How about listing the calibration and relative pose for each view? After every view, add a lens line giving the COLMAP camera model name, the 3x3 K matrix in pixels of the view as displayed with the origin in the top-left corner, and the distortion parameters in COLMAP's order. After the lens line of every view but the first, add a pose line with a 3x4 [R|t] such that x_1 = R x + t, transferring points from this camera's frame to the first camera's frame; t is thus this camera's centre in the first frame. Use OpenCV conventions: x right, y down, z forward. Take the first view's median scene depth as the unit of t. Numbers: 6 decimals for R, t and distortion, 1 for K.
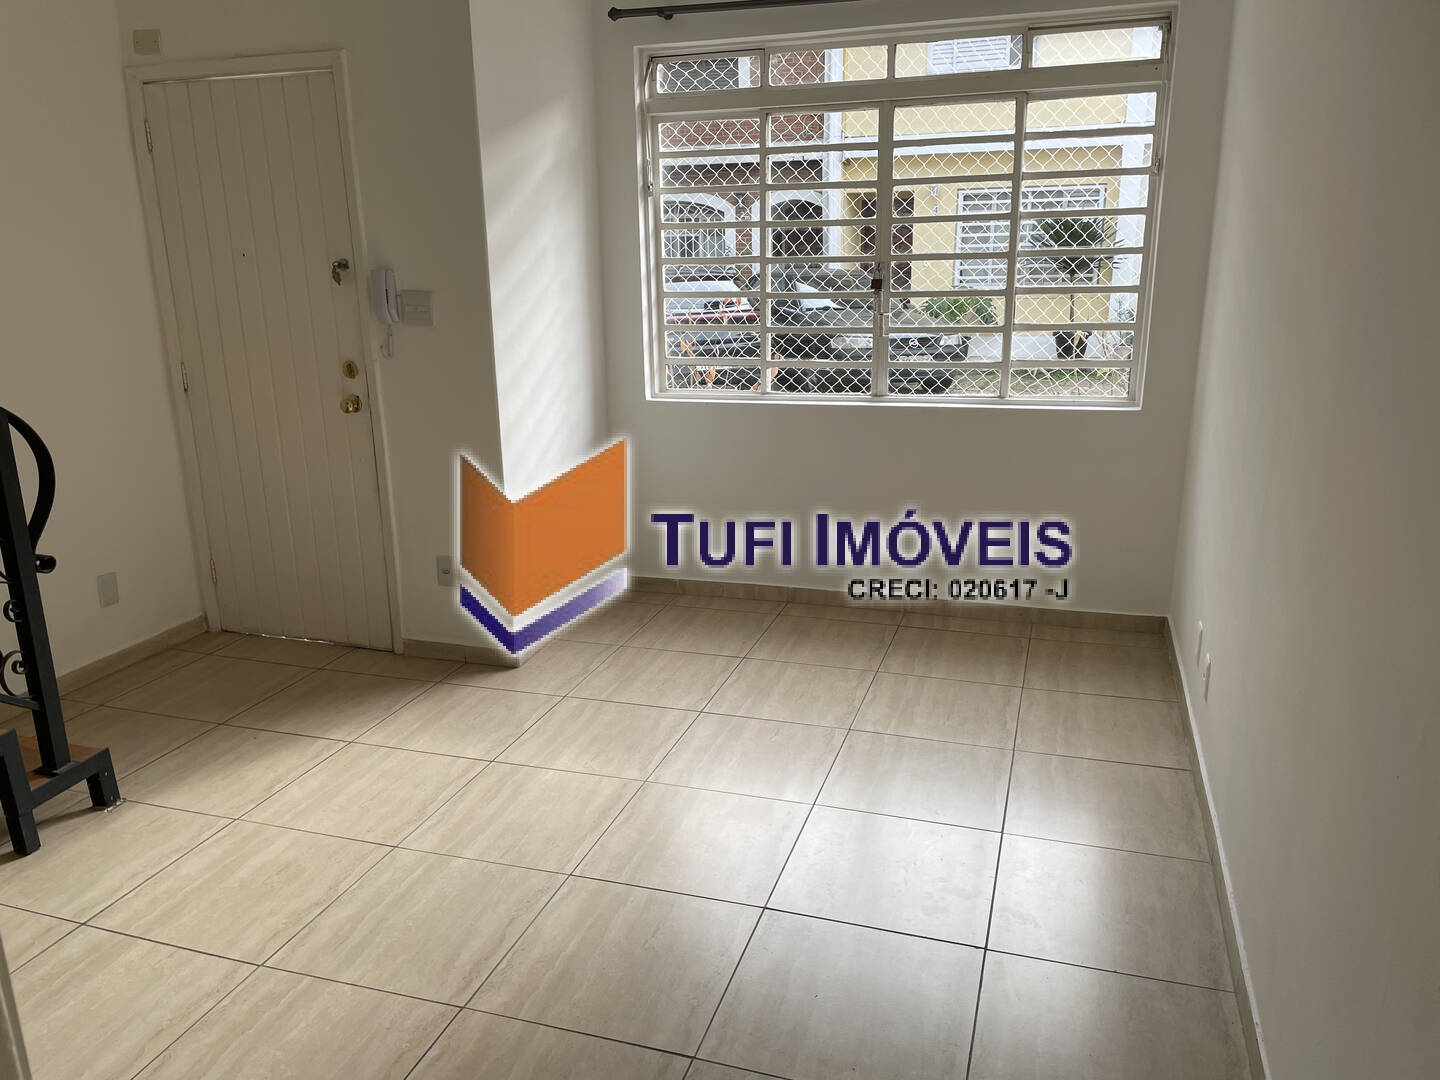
lens RADIAL K [[1090.1, 0, 722.4], [0, 1090.1, 547.3], [0, 0, 1]] dist [0.058273, -0.077932]
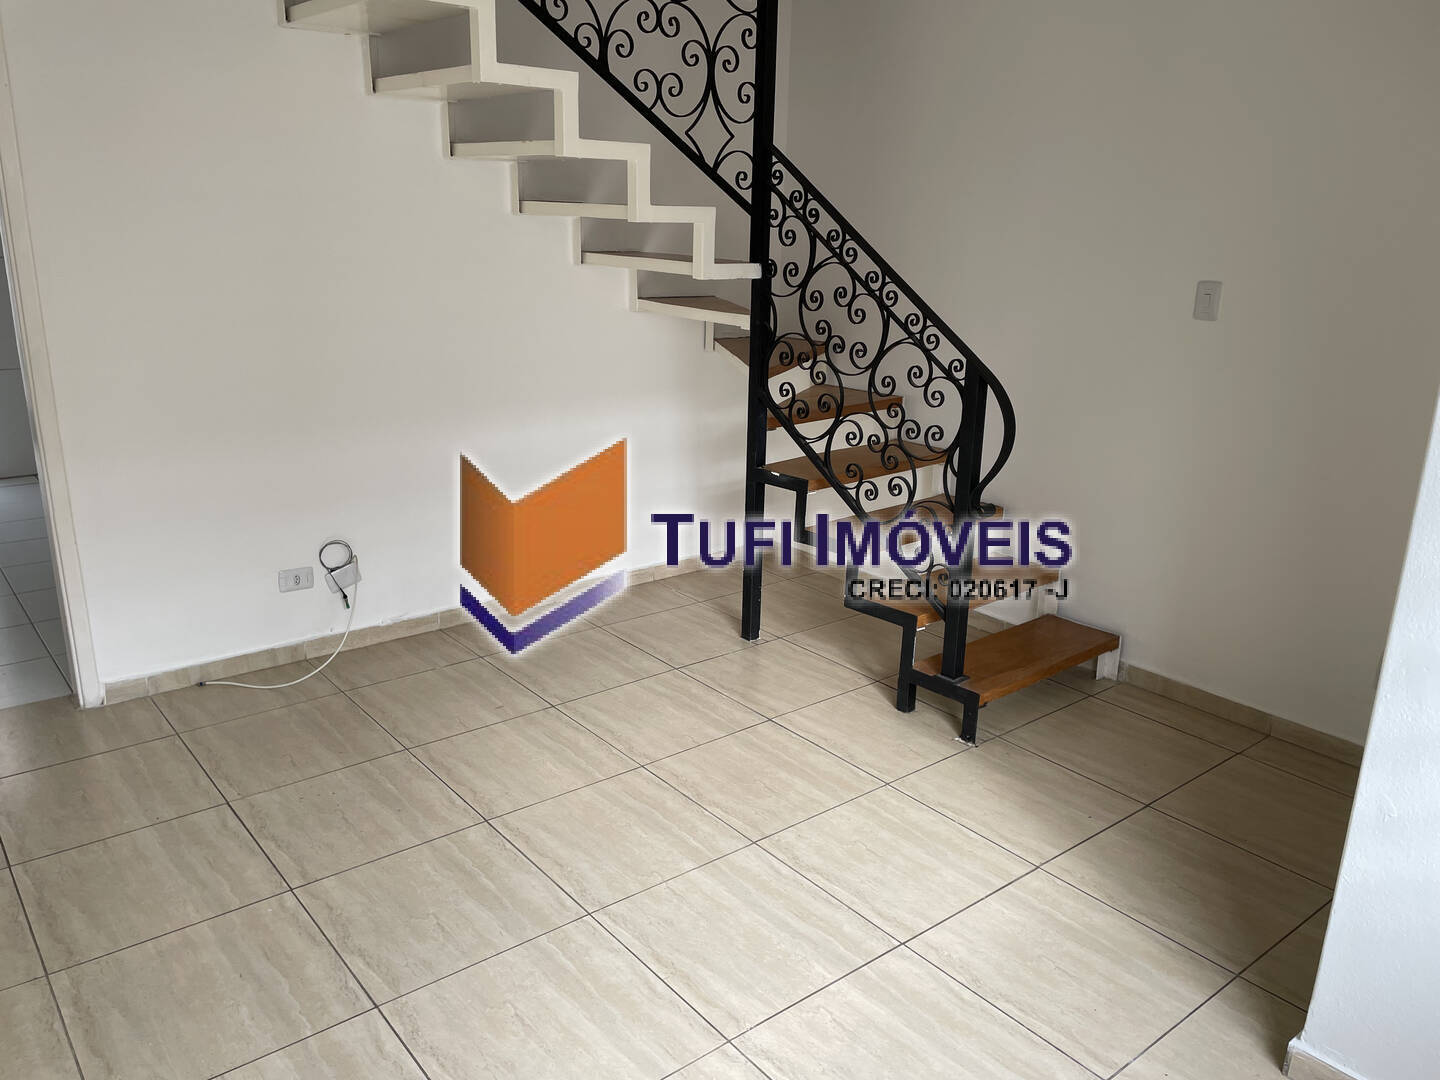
lens RADIAL K [[1090.1, 0, 722.2], [0, 1090.1, 551.6], [0, 0, 1]] dist [0.058273, -0.077932]
pose [[-0.540326, 0.251917, -0.802861, 0.450690], [-0.246842, 0.864702, 0.437446, -0.384237], [0.804435, 0.434544, -0.405038, 1.290375]]
